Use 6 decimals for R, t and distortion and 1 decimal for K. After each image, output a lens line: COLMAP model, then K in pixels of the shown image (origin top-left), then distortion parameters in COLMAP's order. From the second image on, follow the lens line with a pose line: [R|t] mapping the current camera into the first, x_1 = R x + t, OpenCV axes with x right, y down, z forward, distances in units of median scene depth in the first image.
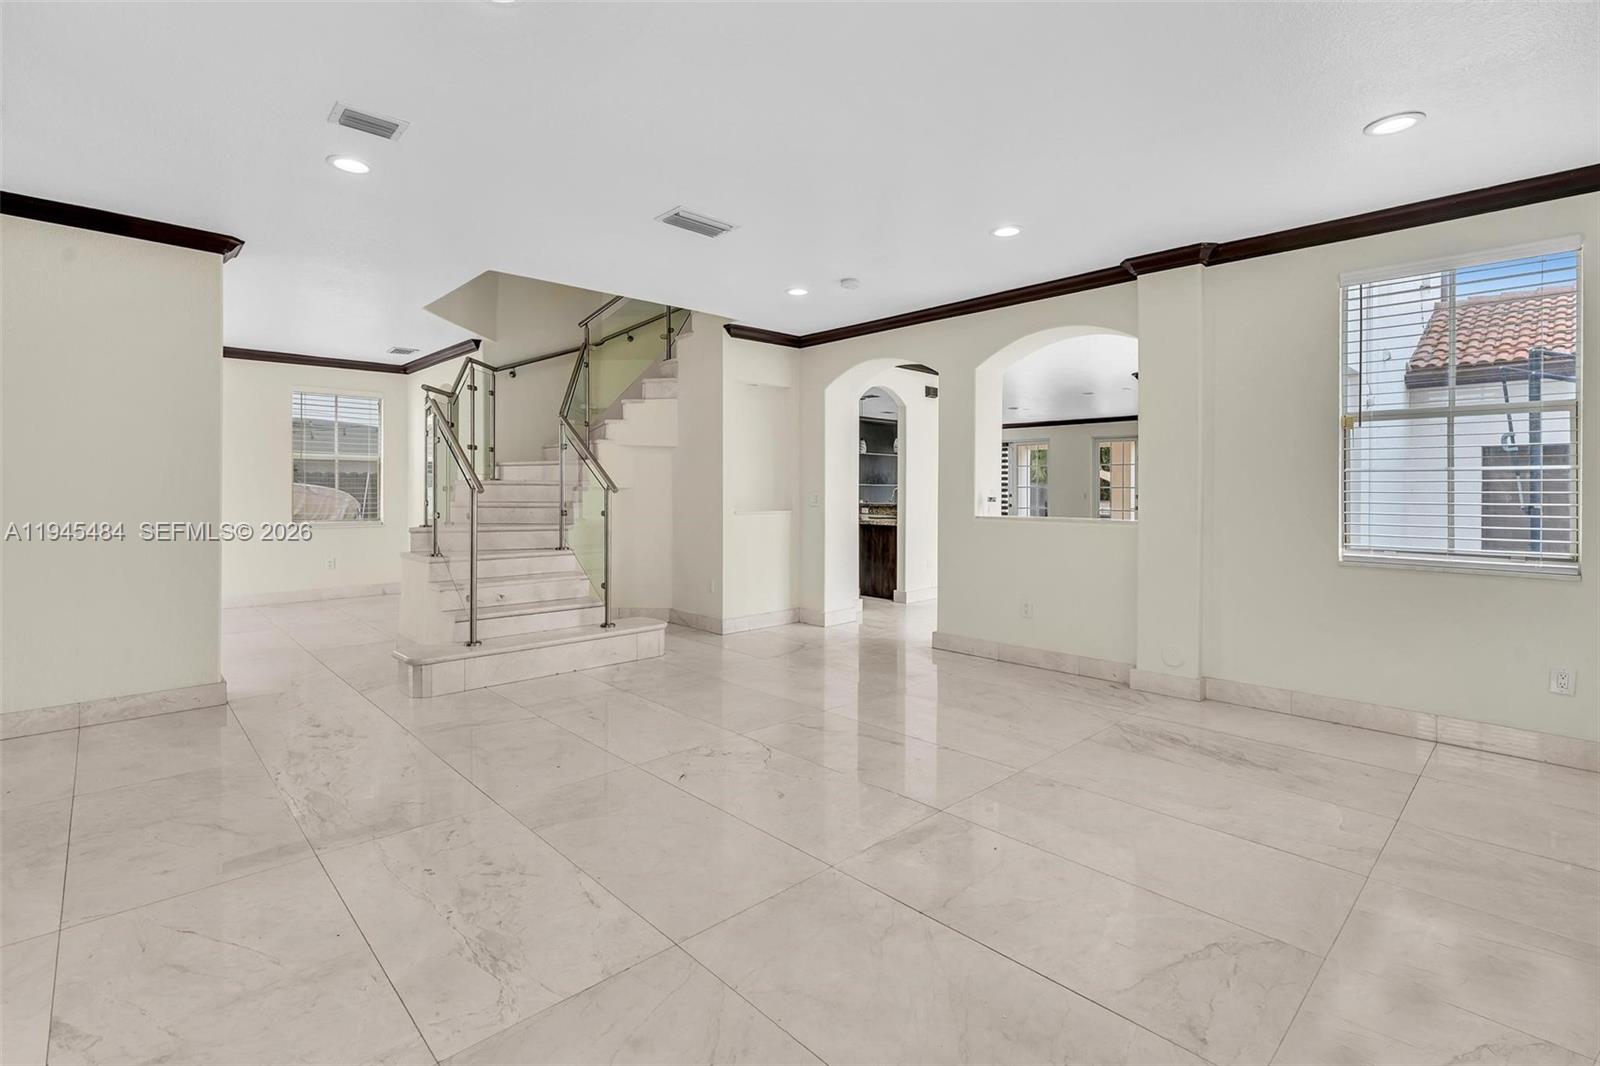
lens RADIAL K [[725.9, 0, 796.3], [0, 725.9, 503.4], [0, 0, 1]] dist [-0.002674, 0.000562]
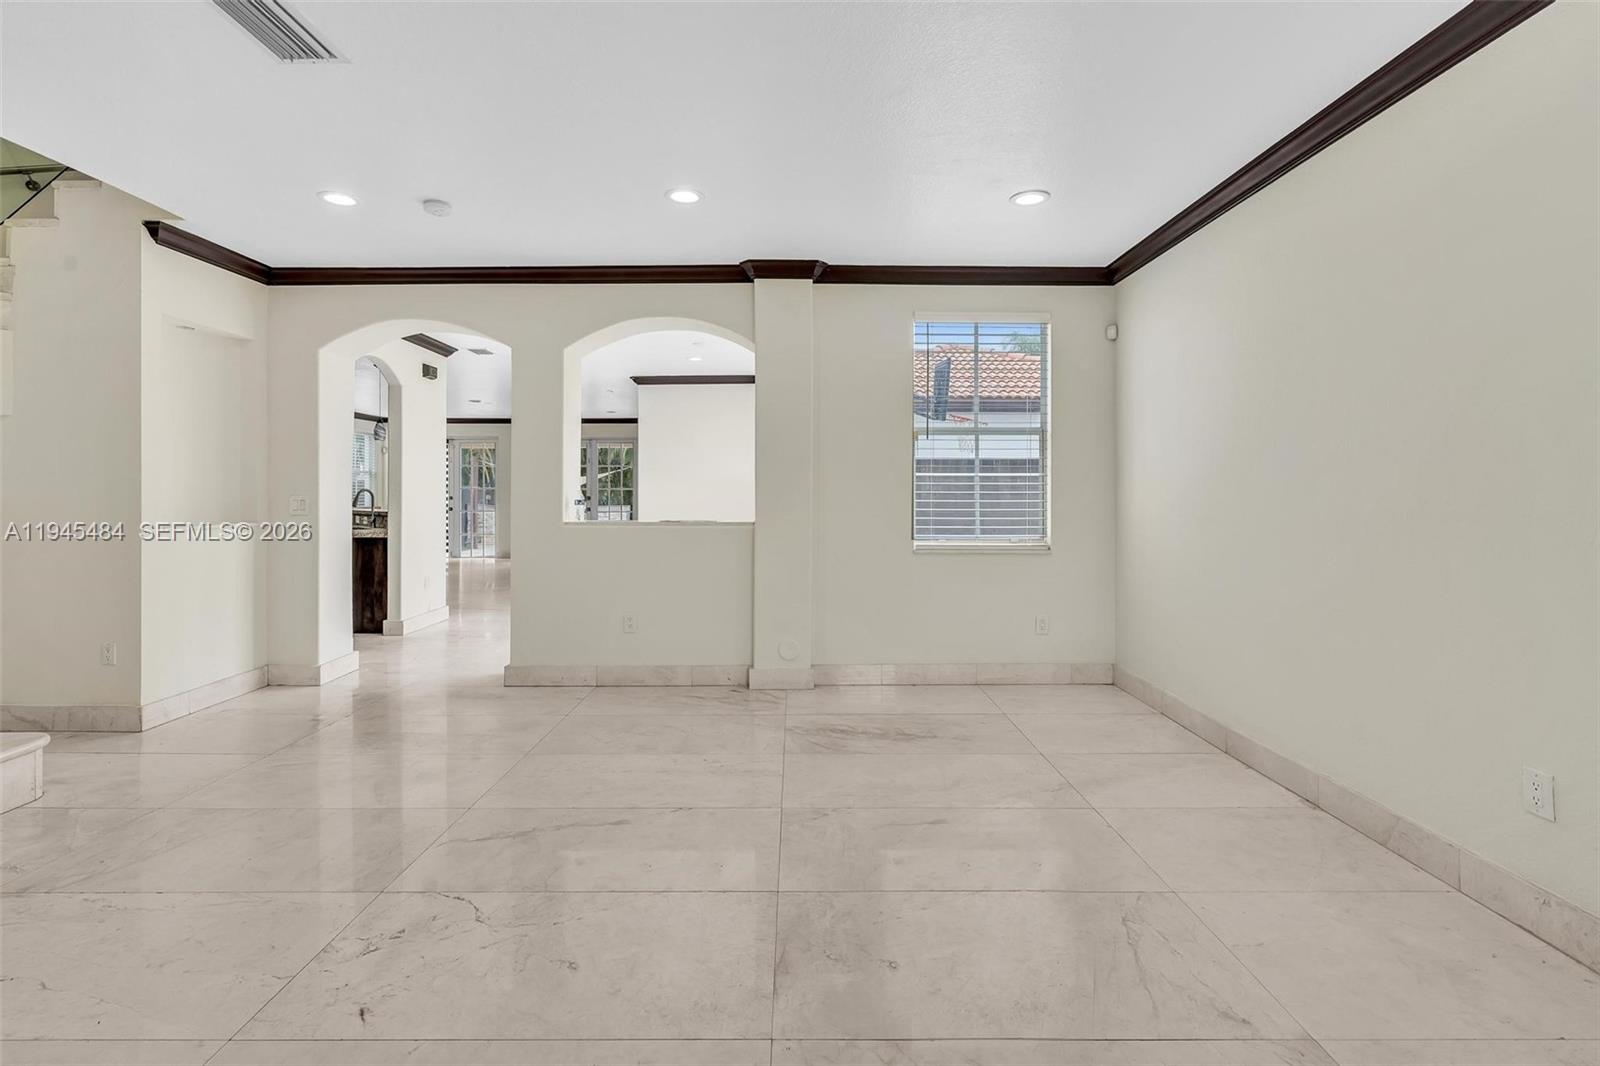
lens RADIAL K [[725.9, 0, 796.3], [0, 725.9, 503.4], [0, 0, 1]] dist [-0.002674, 0.000562]
pose [[0.694480, -0.014372, 0.719368, -0.187687], [0.015849, 0.999863, 0.004676, -0.004853], [-0.719337, 0.008154, 0.694613, 0.222727]]
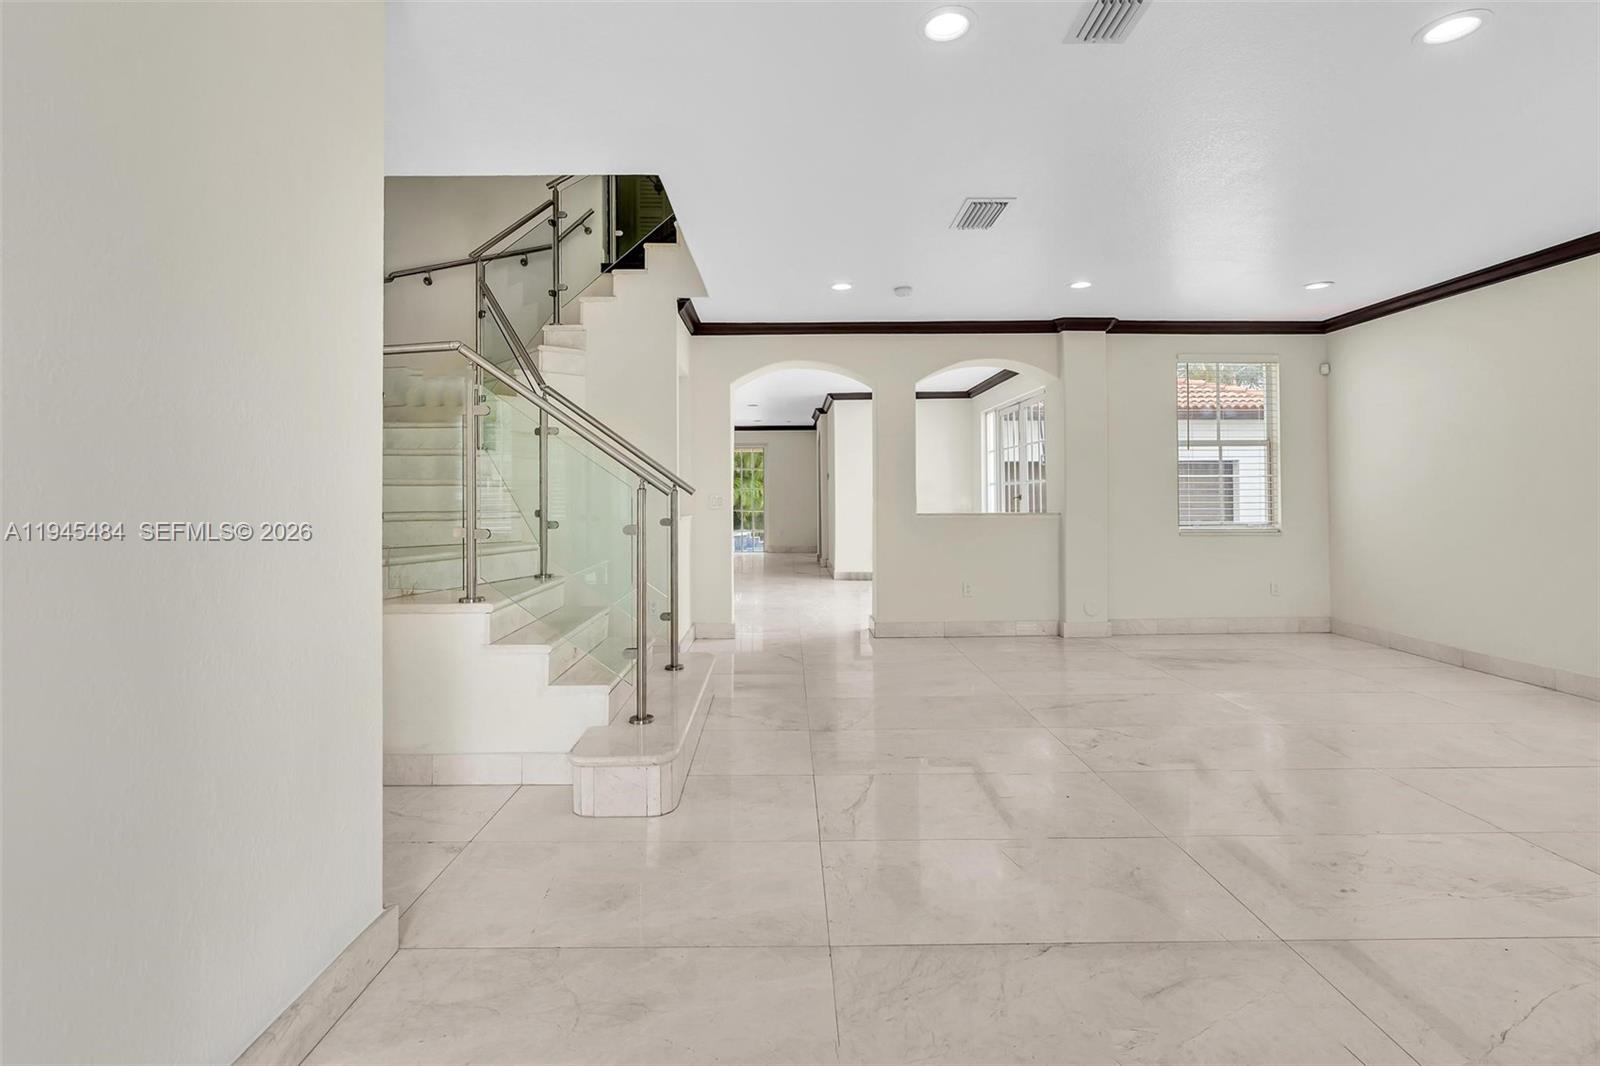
lens RADIAL K [[717.5, 0, 798.2], [0, 717.5, 495.7], [0, 0, 1]] dist [-0.010816, 0.000200]
pose [[0.696985, -0.009065, 0.717028, -0.712521], [0.018471, 0.999815, -0.005315, -0.007068], [-0.716848, 0.016949, 0.697024, 0.367348]]
